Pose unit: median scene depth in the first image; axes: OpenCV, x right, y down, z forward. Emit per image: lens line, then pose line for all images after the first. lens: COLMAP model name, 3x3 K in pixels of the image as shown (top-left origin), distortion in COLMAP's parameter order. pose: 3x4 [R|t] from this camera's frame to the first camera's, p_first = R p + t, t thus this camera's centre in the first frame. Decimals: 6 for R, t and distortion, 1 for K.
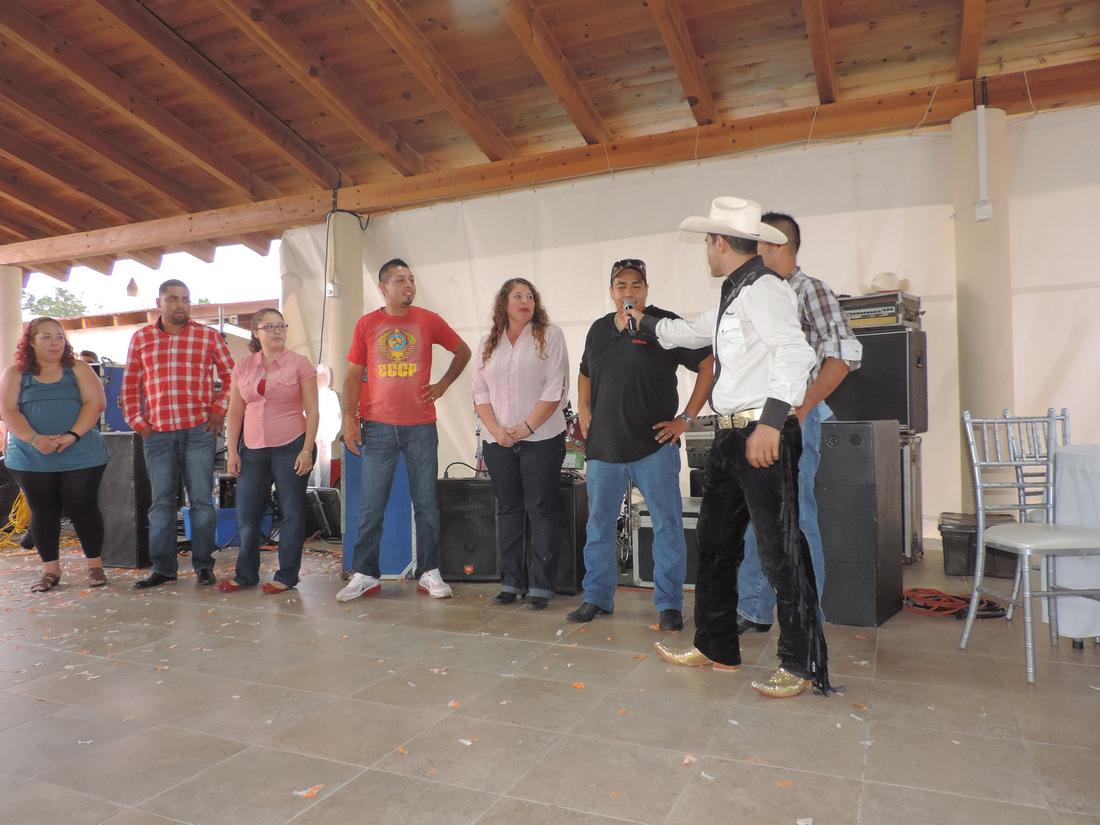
lens RADIAL K [[779.7, 0, 550.0], [0, 779.7, 412.5], [0, 0, 1]] dist [-0.024556, 0.009351]
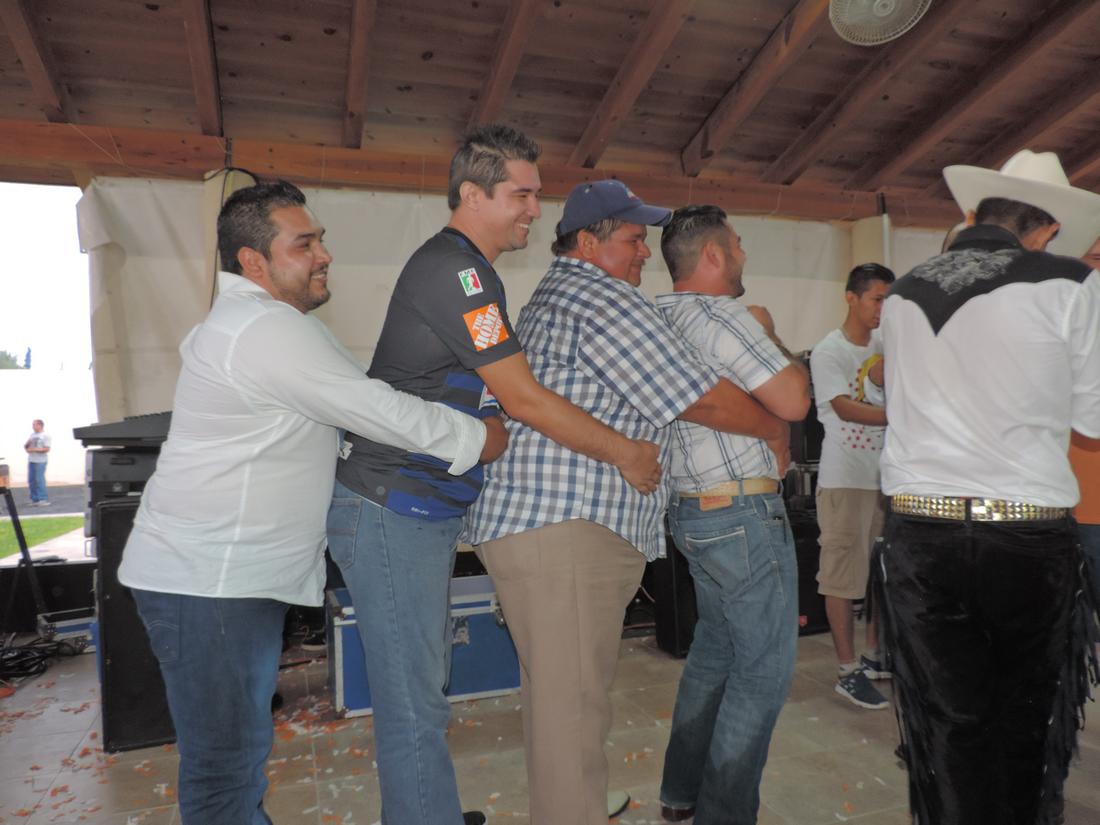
lens RADIAL K [[776.6, 0, 550.0], [0, 776.6, 412.5], [0, 0, 1]] dist [-0.023852, 0.002307]
pose [[0.729158, 0.005051, 0.684327, -0.629182], [0.007371, 0.999857, -0.015235, -0.030990], [-0.684306, 0.016153, 0.729016, 0.345289]]
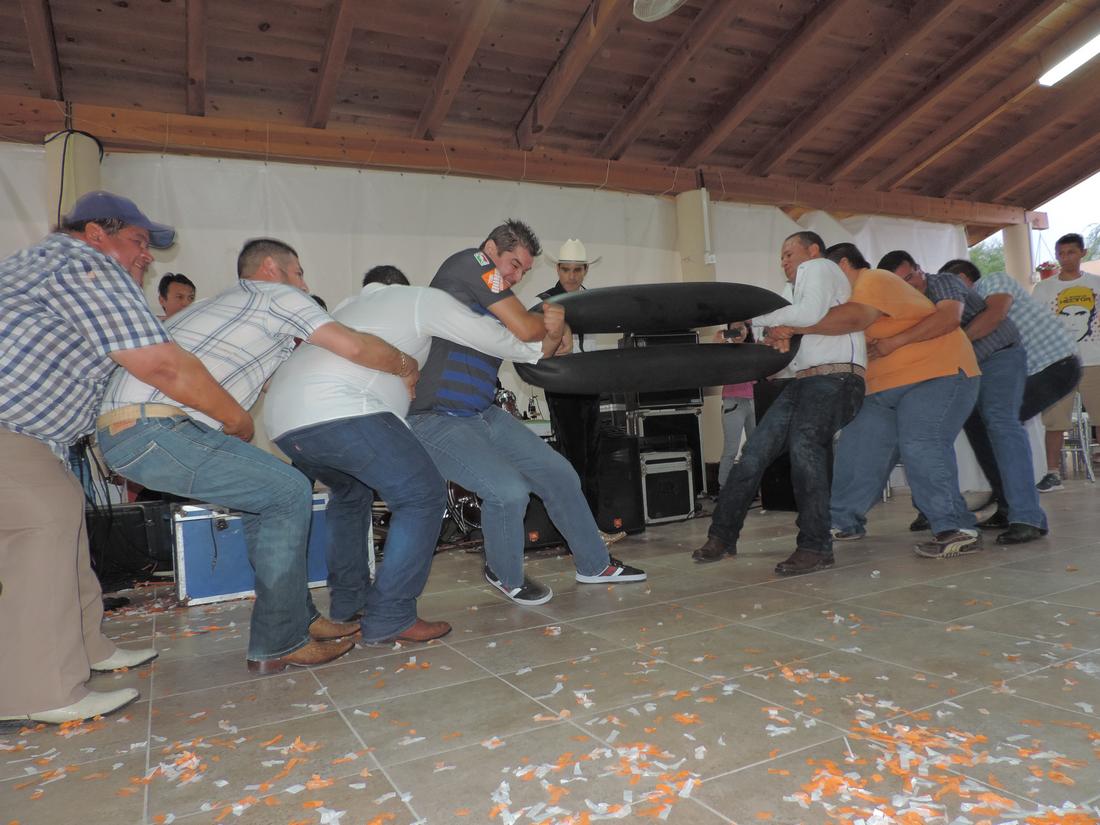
lens RADIAL K [[779.7, 0, 550.0], [0, 779.7, 412.5], [0, 0, 1]] dist [-0.024556, 0.009351]
pose [[0.627616, -0.008671, 0.778475, -0.647994], [0.048050, 0.998463, -0.027618, 0.049663], [-0.777039, 0.054739, 0.627068, 0.252429]]
